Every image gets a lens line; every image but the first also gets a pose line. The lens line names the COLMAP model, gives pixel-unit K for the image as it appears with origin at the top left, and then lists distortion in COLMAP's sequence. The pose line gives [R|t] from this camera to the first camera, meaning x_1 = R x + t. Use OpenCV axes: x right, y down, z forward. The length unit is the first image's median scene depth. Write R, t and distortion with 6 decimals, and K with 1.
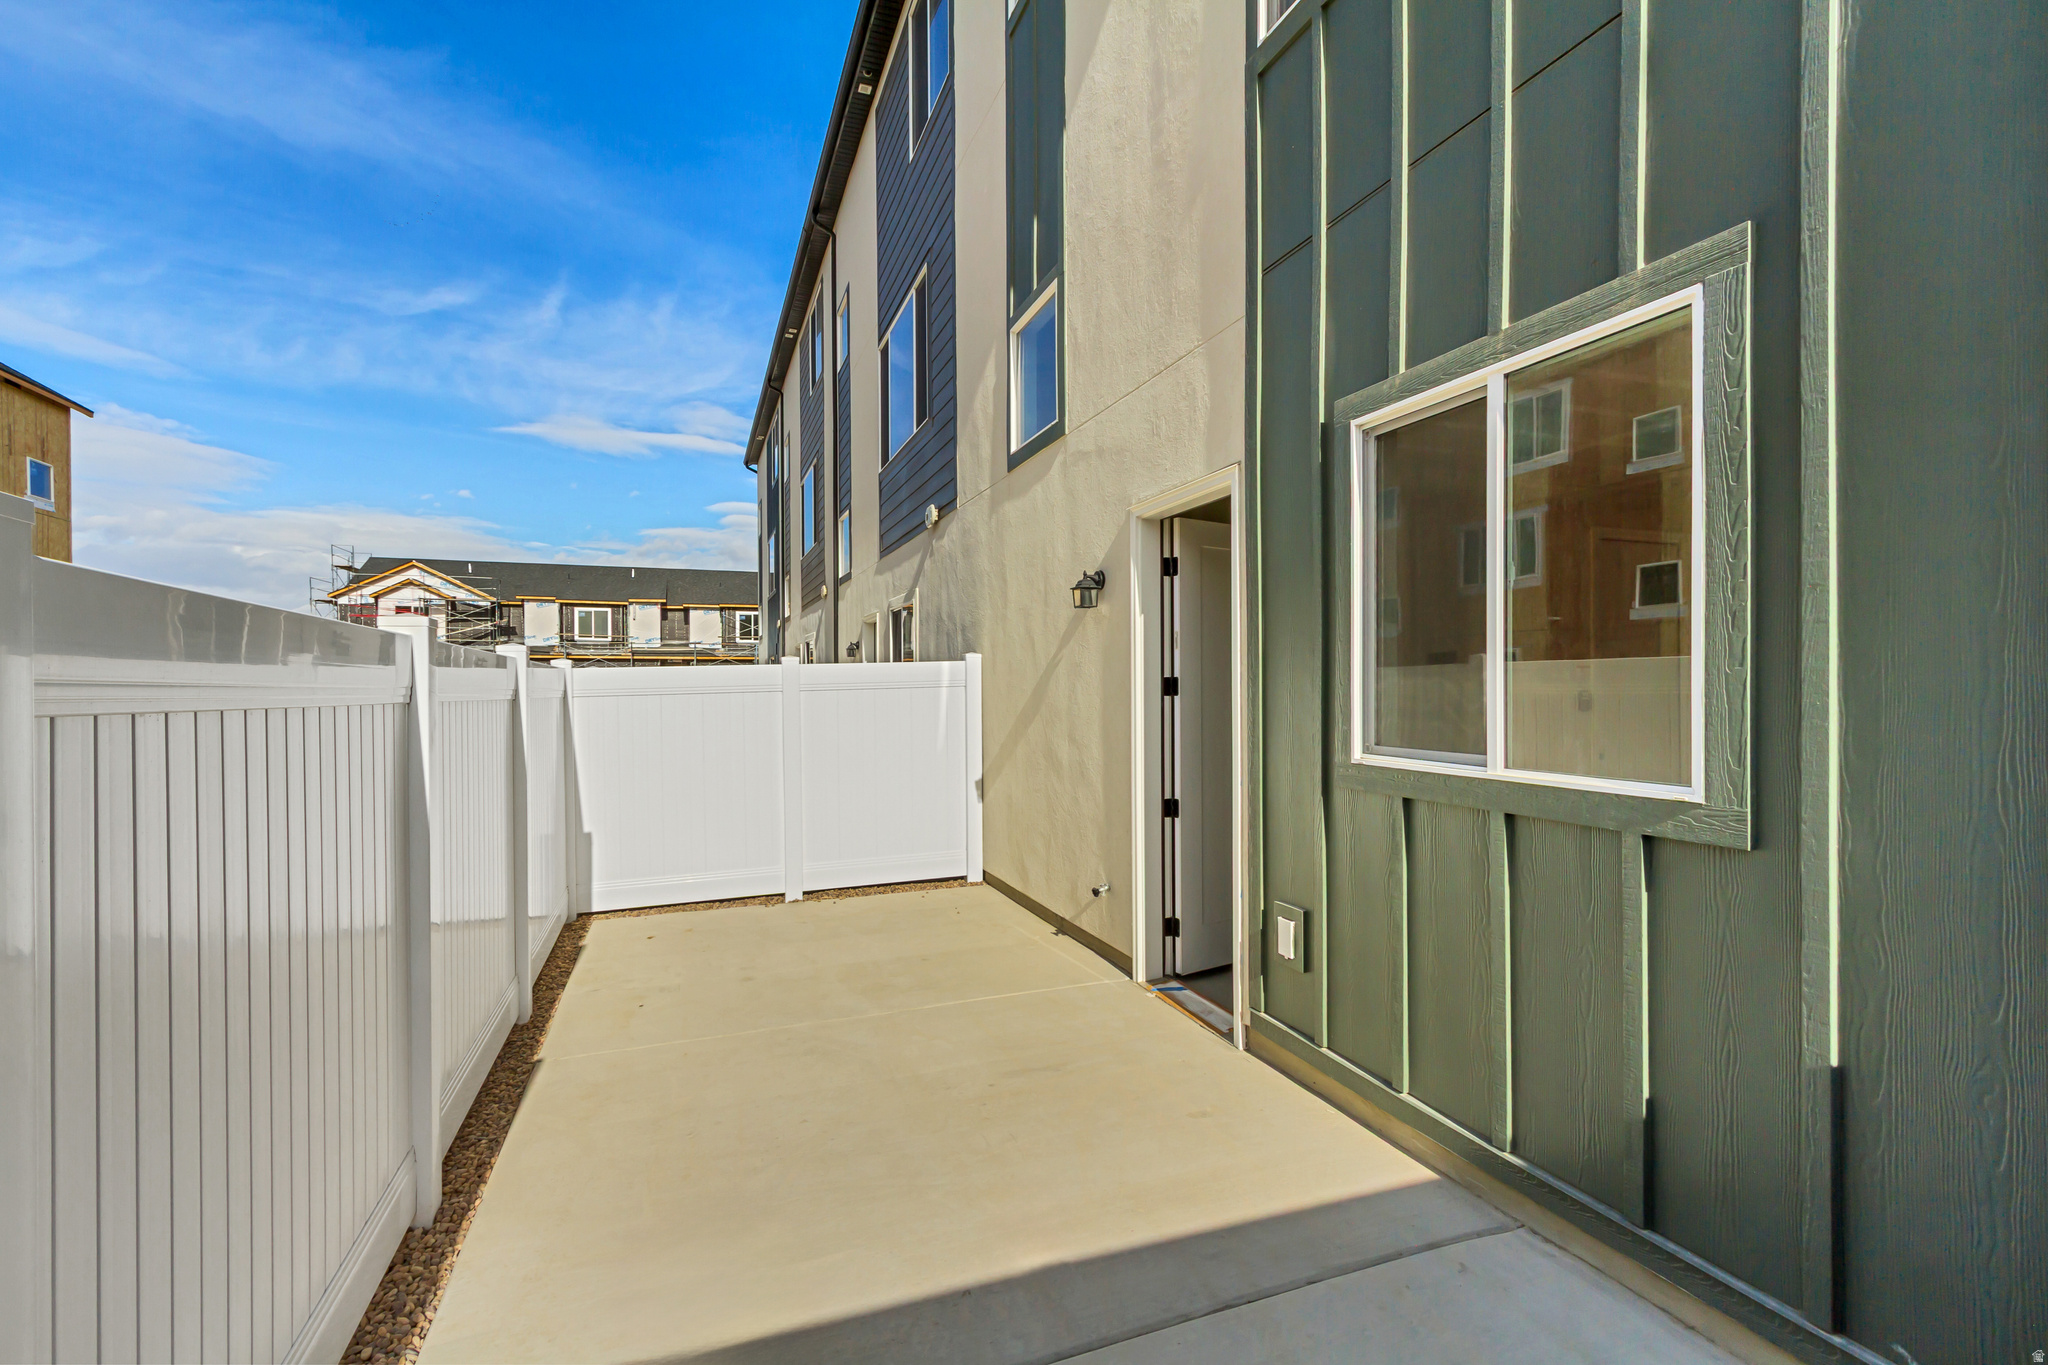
lens RADIAL K [[920.7, 0, 1023.9], [0, 920.7, 689.7], [0, 0, 1]] dist [0.001297, 0.000060]
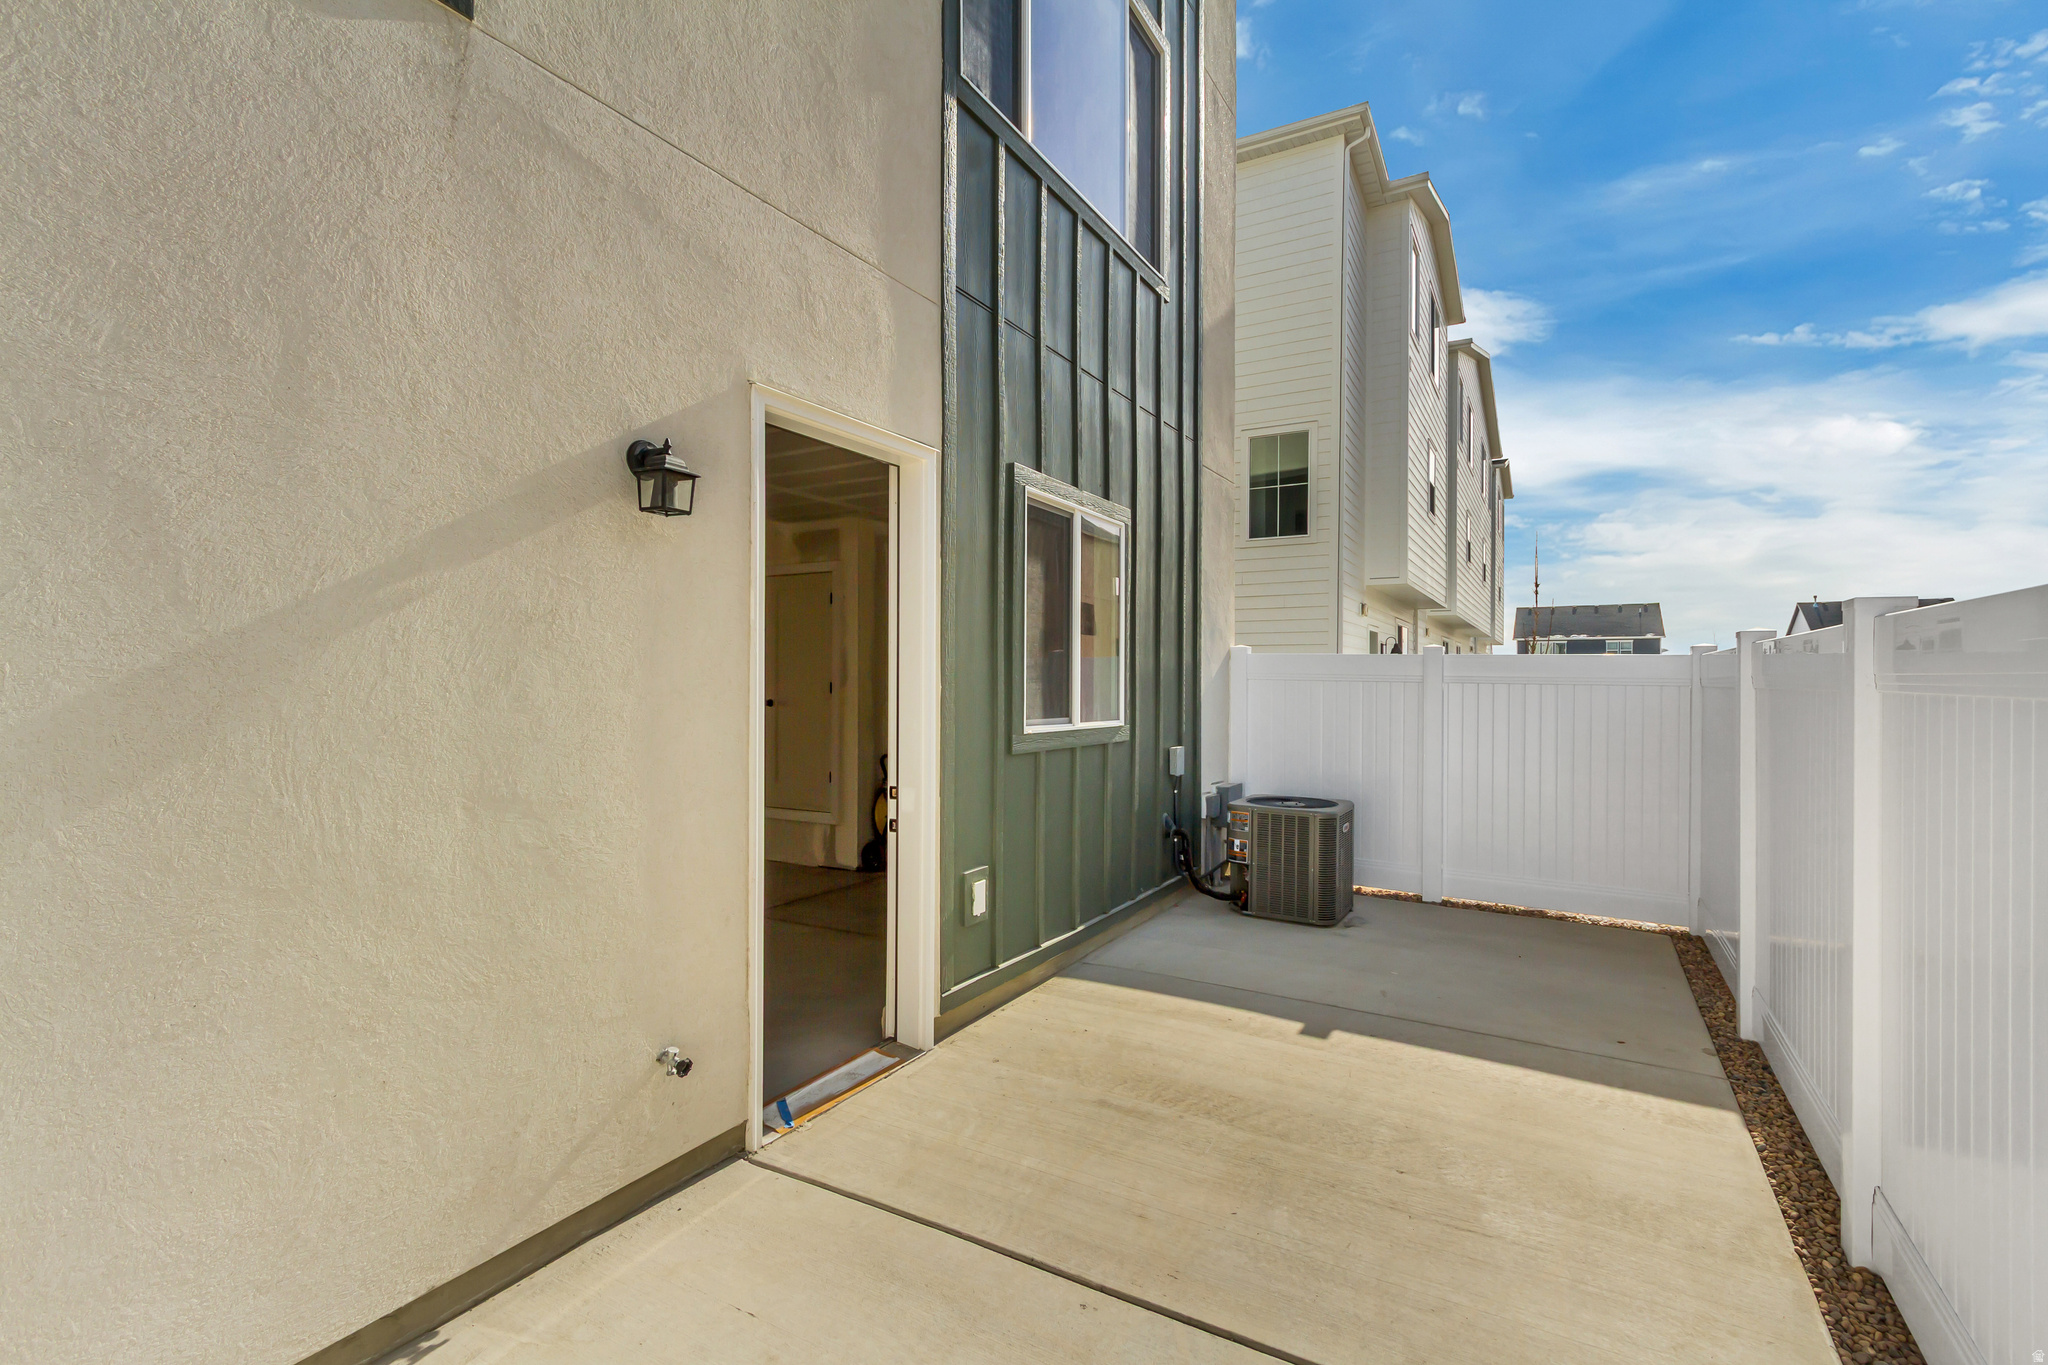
lens RADIAL K [[920.7, 0, 1023.4], [0, 920.7, 683.4], [0, 0, 1]] dist [0.001297, 0.000060]
pose [[-0.630080, 0.001357, 0.776529, -0.714390], [0.001653, 0.999999, -0.000405, 0.005101], [-0.776528, 0.001028, -0.630082, 1.881482]]
